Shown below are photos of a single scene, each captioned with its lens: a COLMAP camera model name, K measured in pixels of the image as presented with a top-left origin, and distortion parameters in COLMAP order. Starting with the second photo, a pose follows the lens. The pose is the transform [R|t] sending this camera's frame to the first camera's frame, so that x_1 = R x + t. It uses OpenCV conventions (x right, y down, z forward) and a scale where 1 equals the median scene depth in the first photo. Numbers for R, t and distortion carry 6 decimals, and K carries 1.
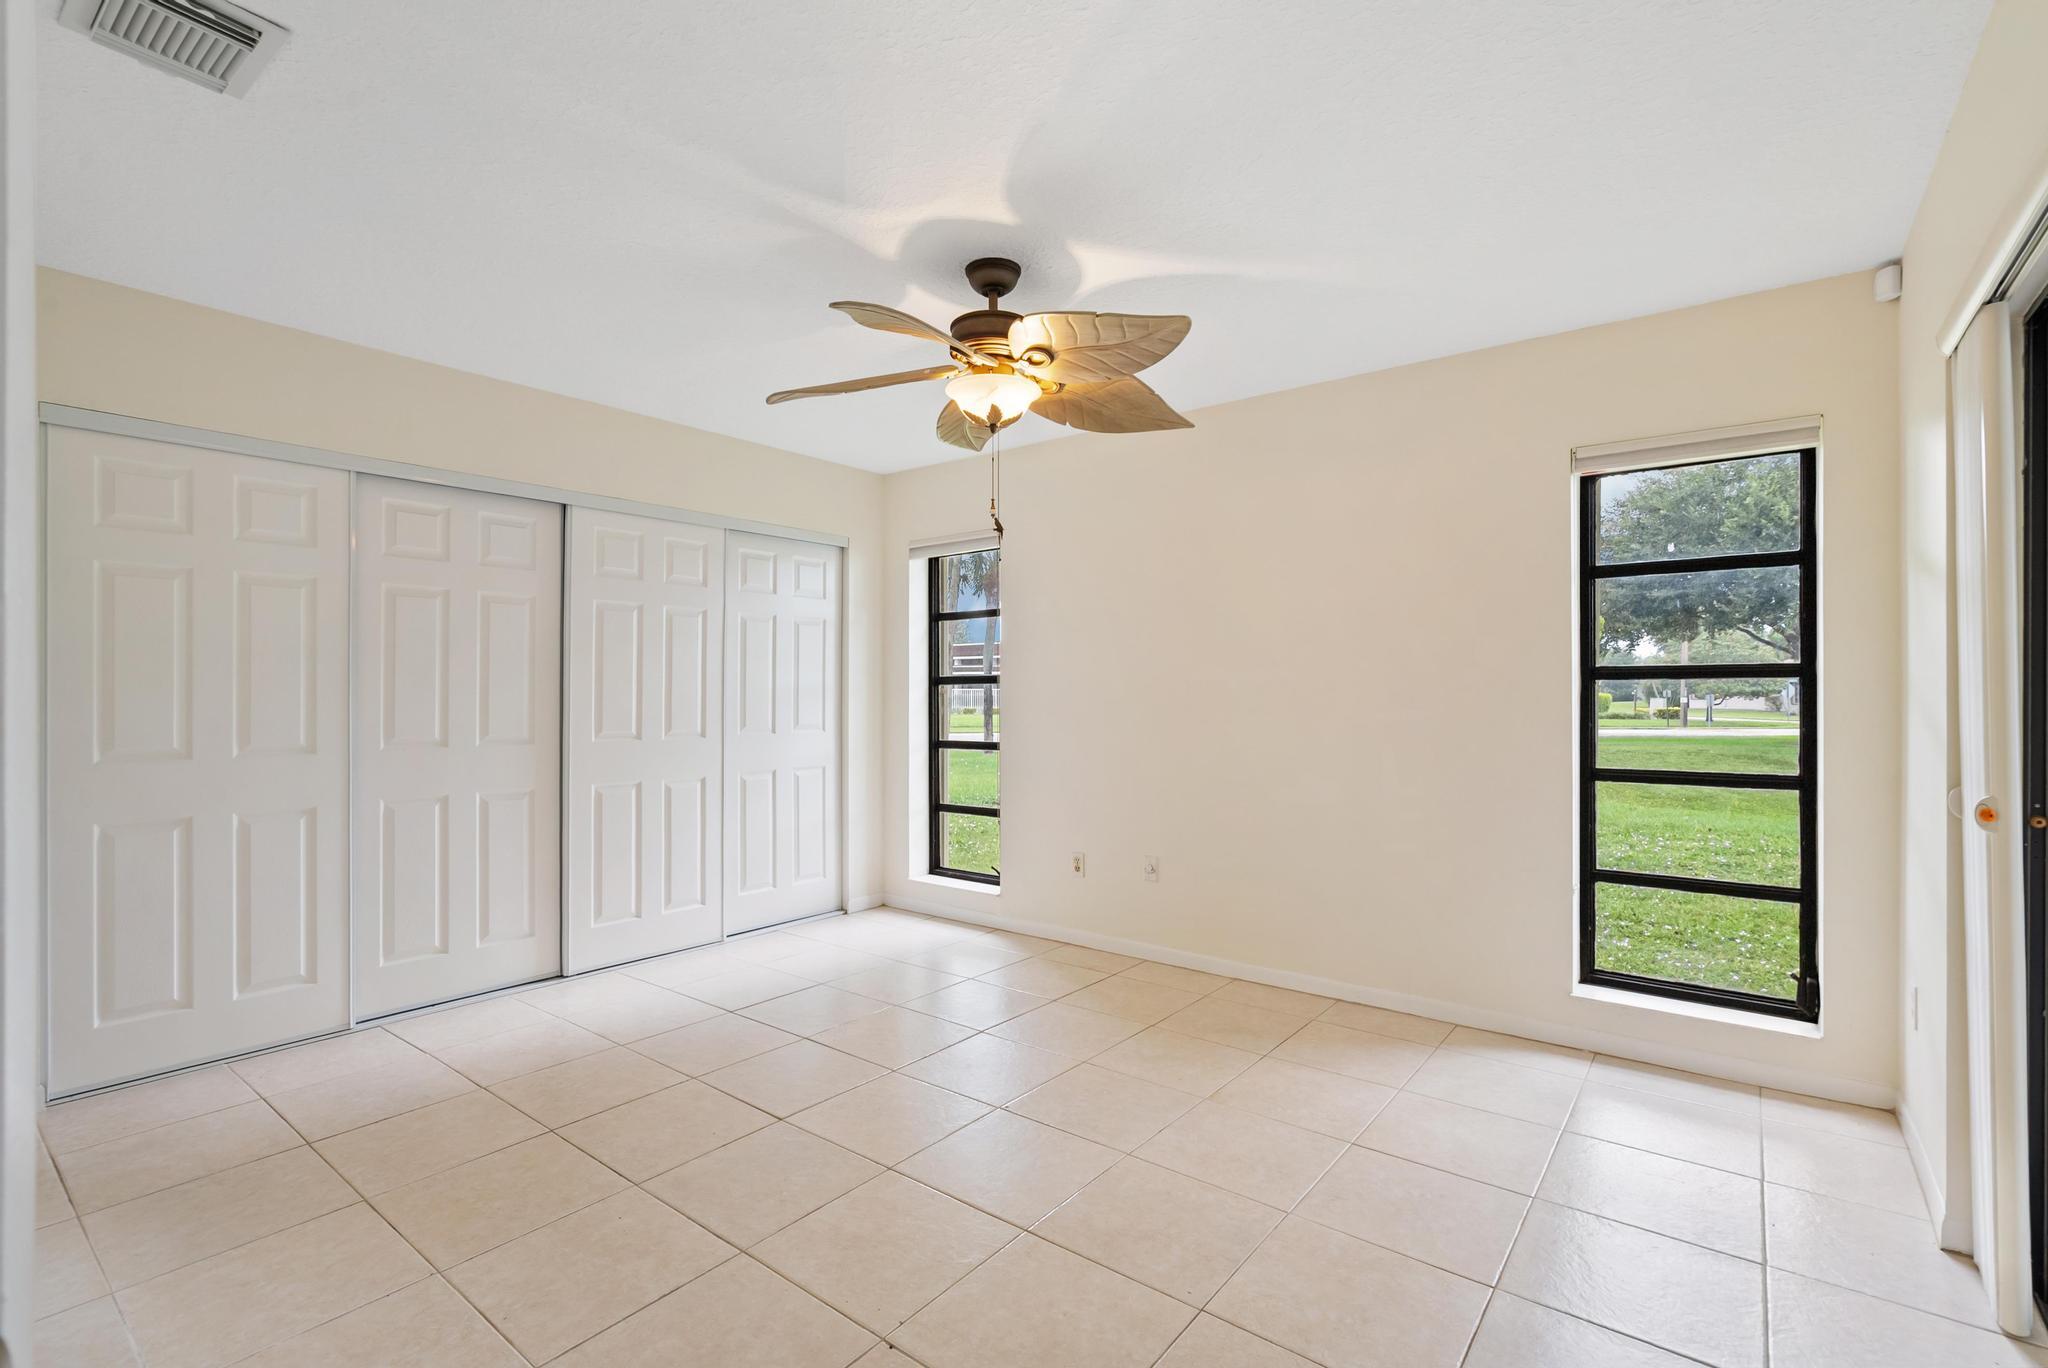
lens RADIAL K [[936.0, 0, 1032.5], [0, 936.0, 694.7], [0, 0, 1]] dist [-0.002736, 0.003489]
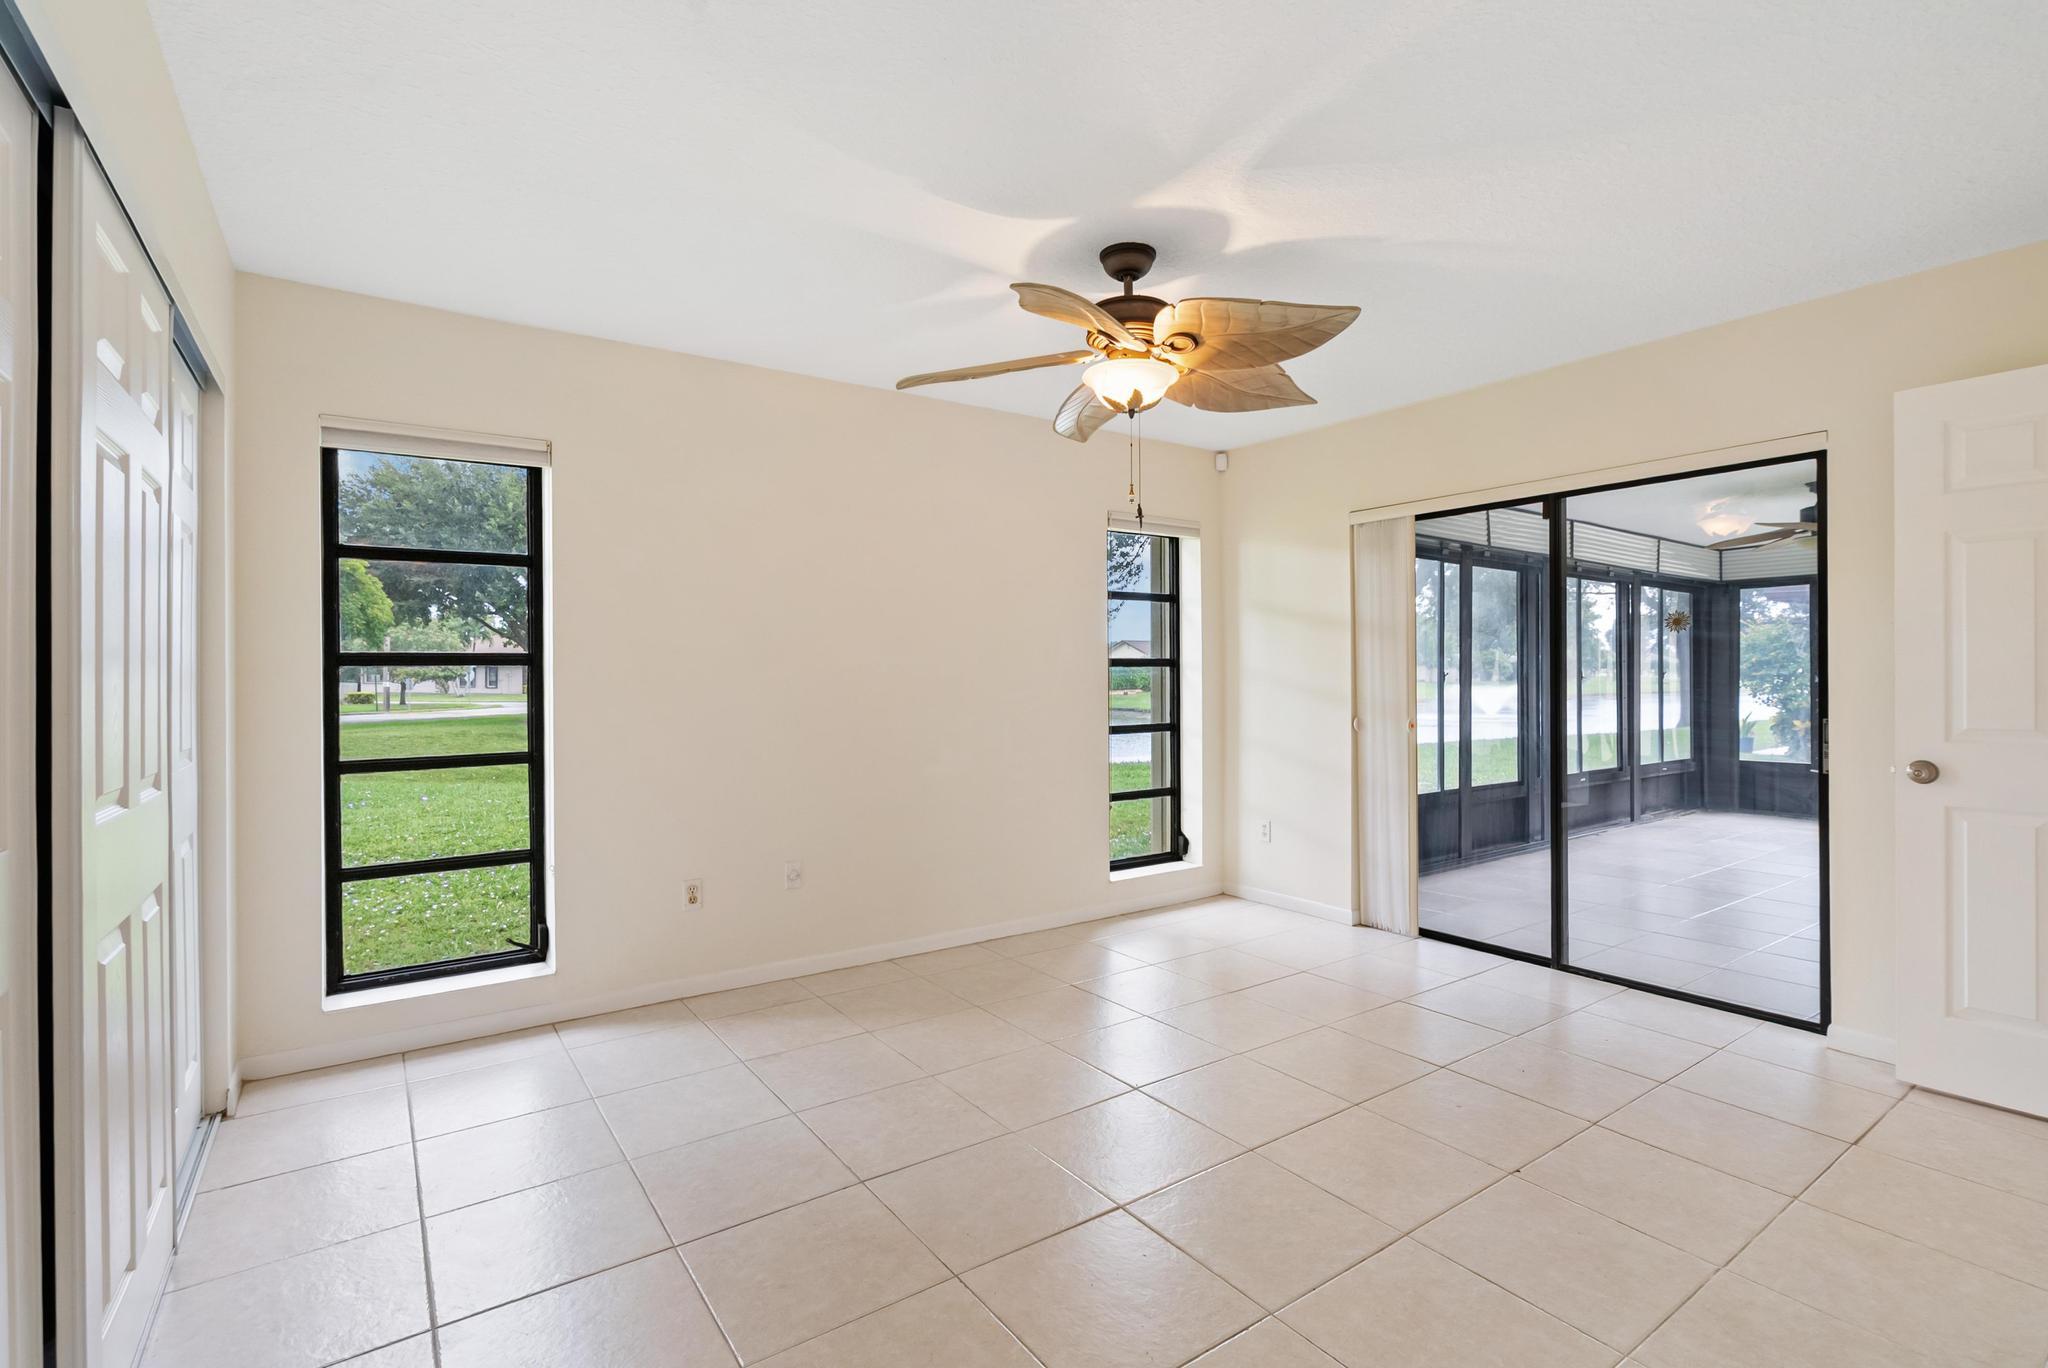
lens RADIAL K [[936.0, 0, 1028.8], [0, 936.0, 679.5], [0, 0, 1]] dist [-0.002736, 0.003489]
pose [[0.293548, -0.003911, 0.955936, -0.097094], [0.005736, 0.999981, 0.002330, -0.000243], [-0.955927, 0.004799, 0.293564, 0.076552]]
